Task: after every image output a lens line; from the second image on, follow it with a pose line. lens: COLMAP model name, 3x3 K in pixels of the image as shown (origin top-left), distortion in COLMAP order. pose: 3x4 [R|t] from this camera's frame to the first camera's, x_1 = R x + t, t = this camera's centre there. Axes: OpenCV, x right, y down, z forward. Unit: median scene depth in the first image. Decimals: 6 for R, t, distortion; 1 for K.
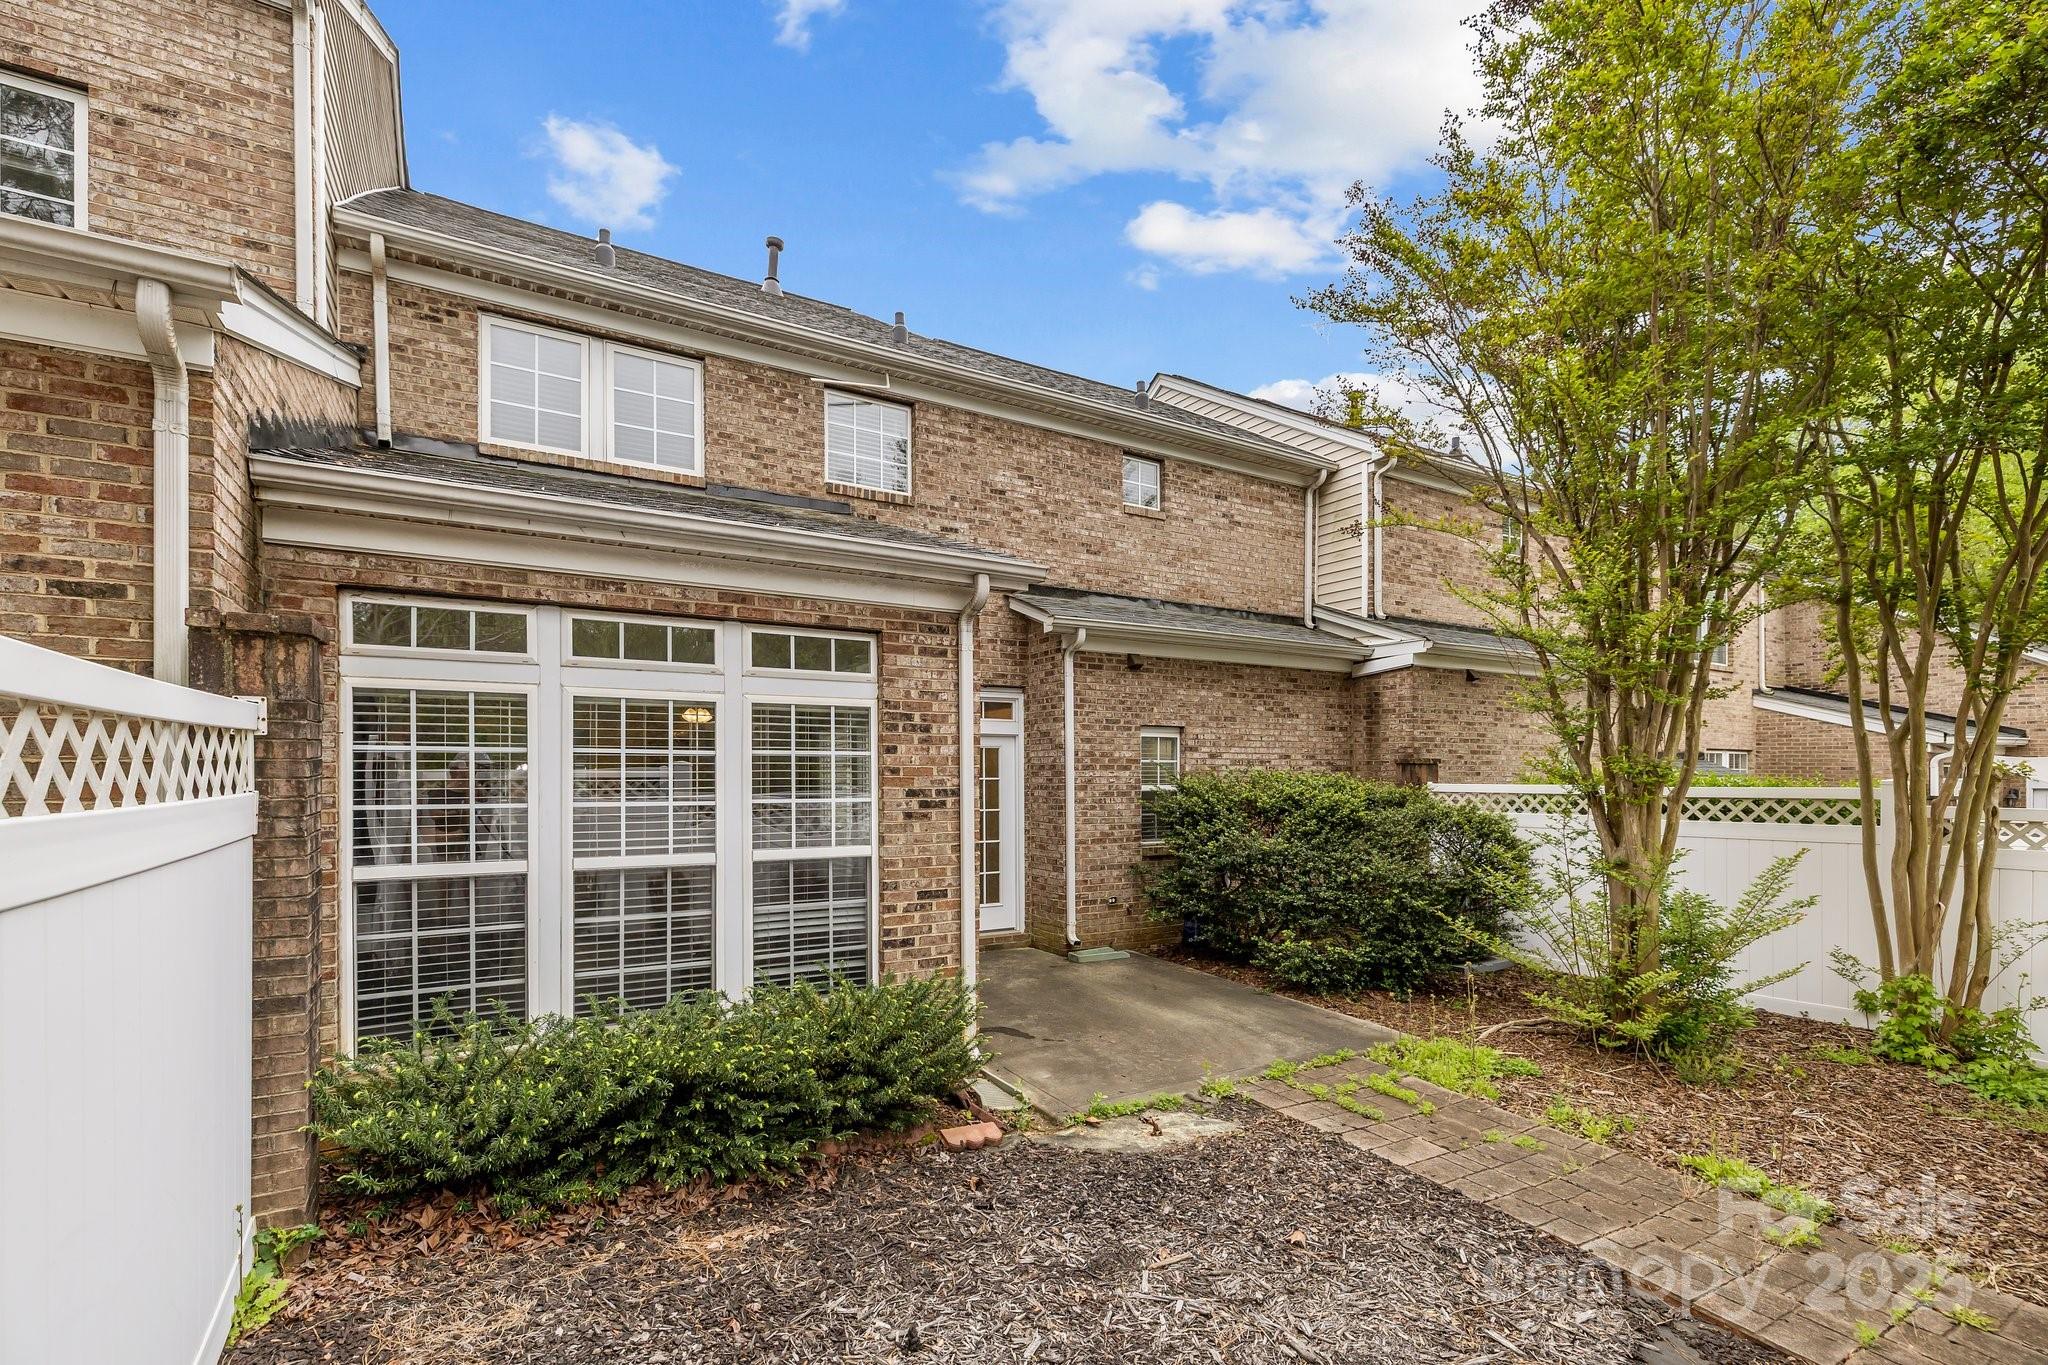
lens RADIAL K [[909.8, 0, 1021.2], [0, 909.8, 780.2], [0, 0, 1]] dist [-0.000272, 0.000119]
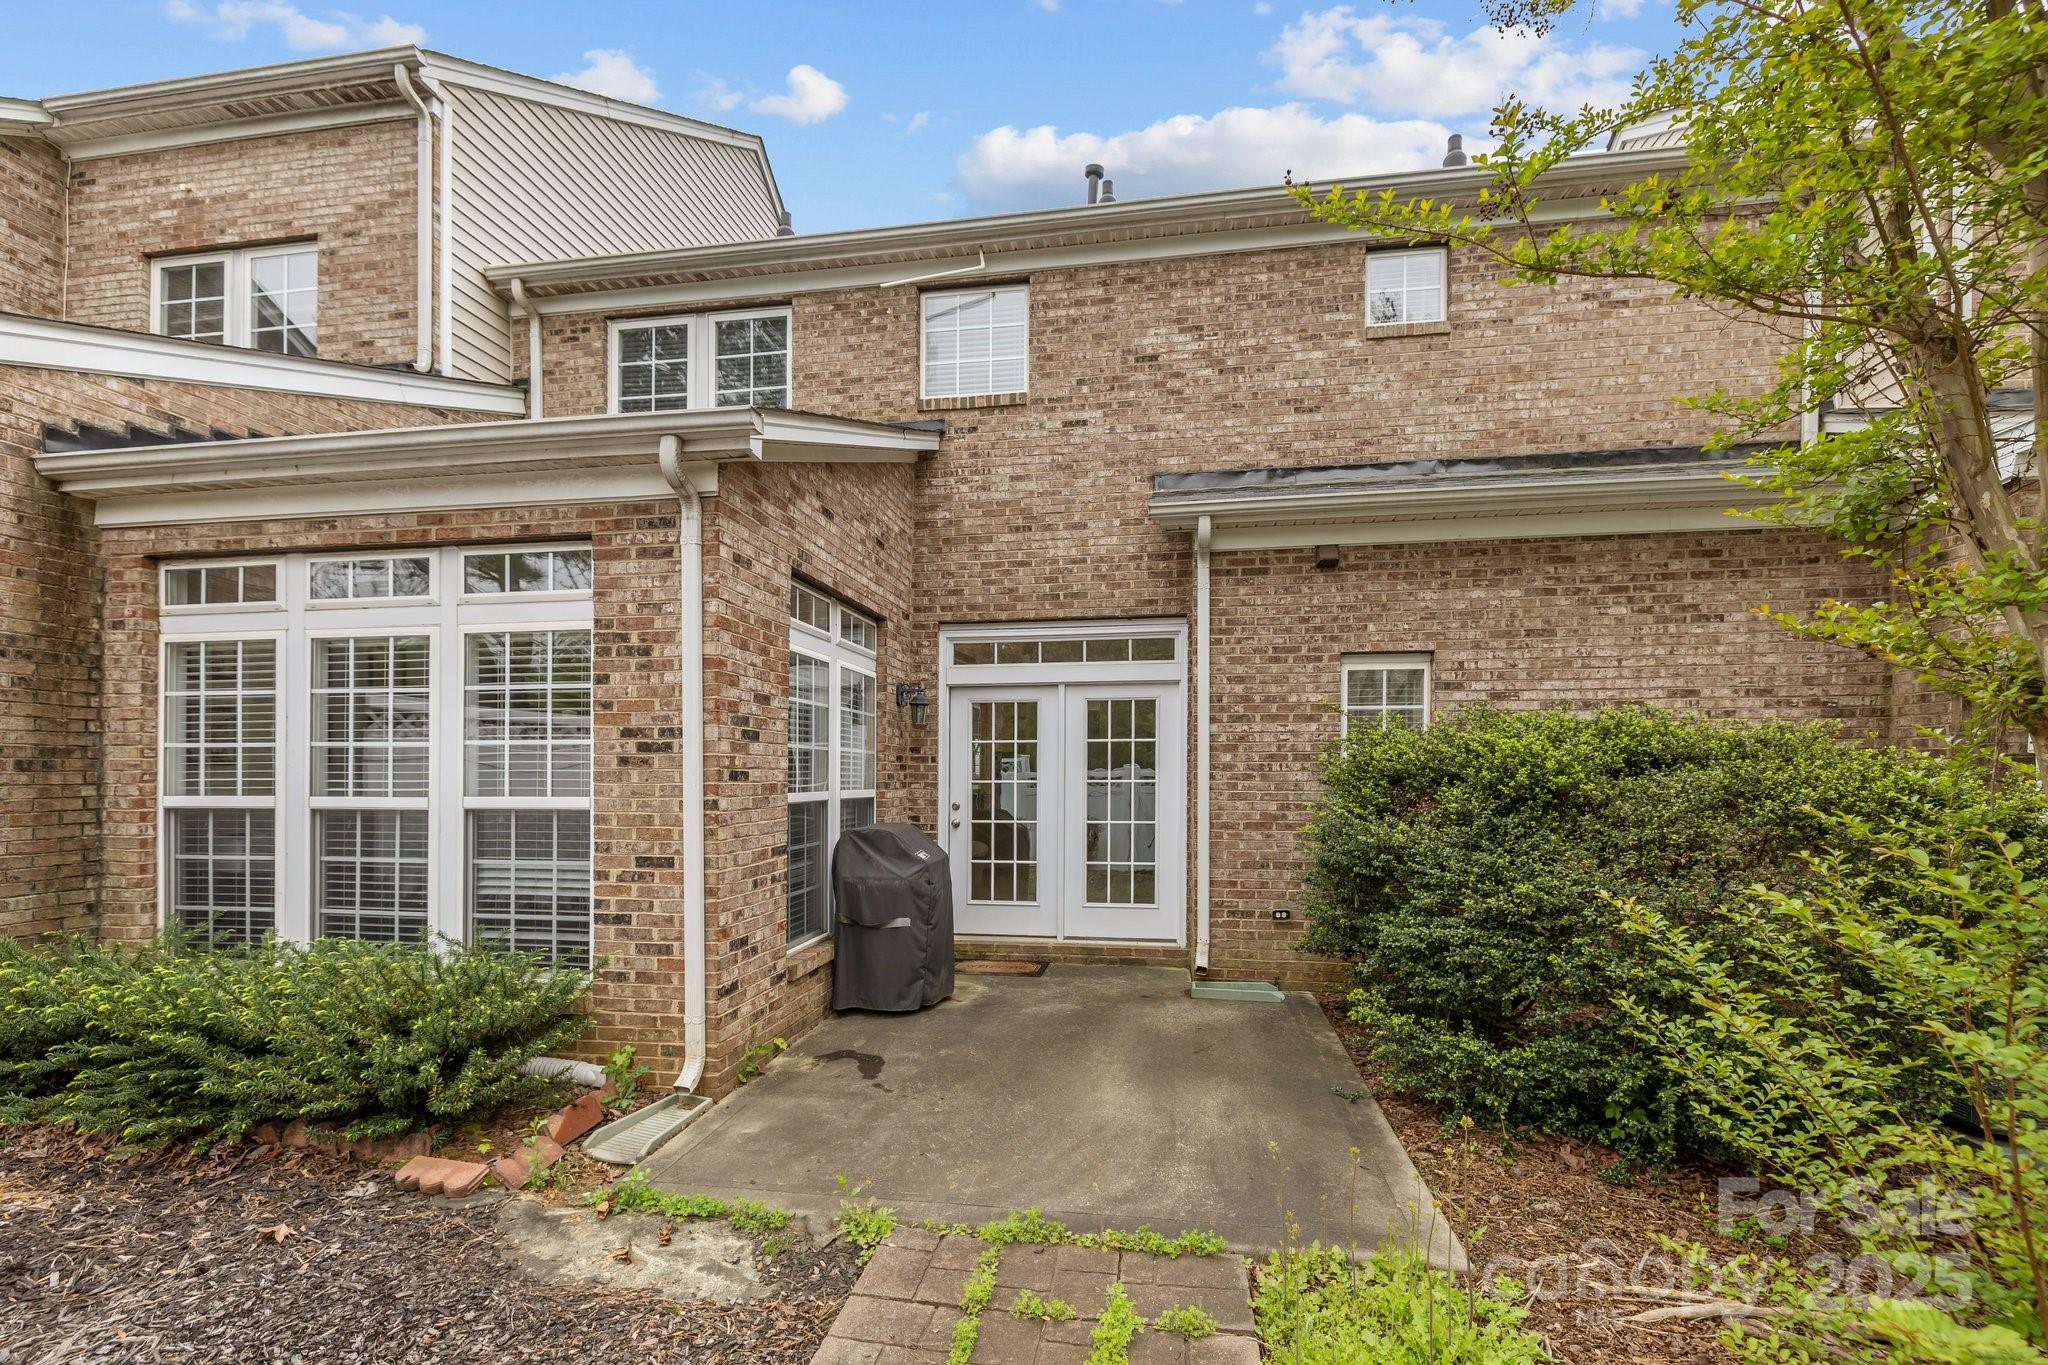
lens RADIAL K [[909.8, 0, 1021.2], [0, 909.8, 780.2], [0, 0, 1]] dist [-0.000272, 0.000119]
pose [[0.764718, 0.004650, -0.644348, 0.644822], [-0.003227, 0.999989, 0.003386, 0.050878], [0.644357, -0.000510, 0.764725, 0.600778]]
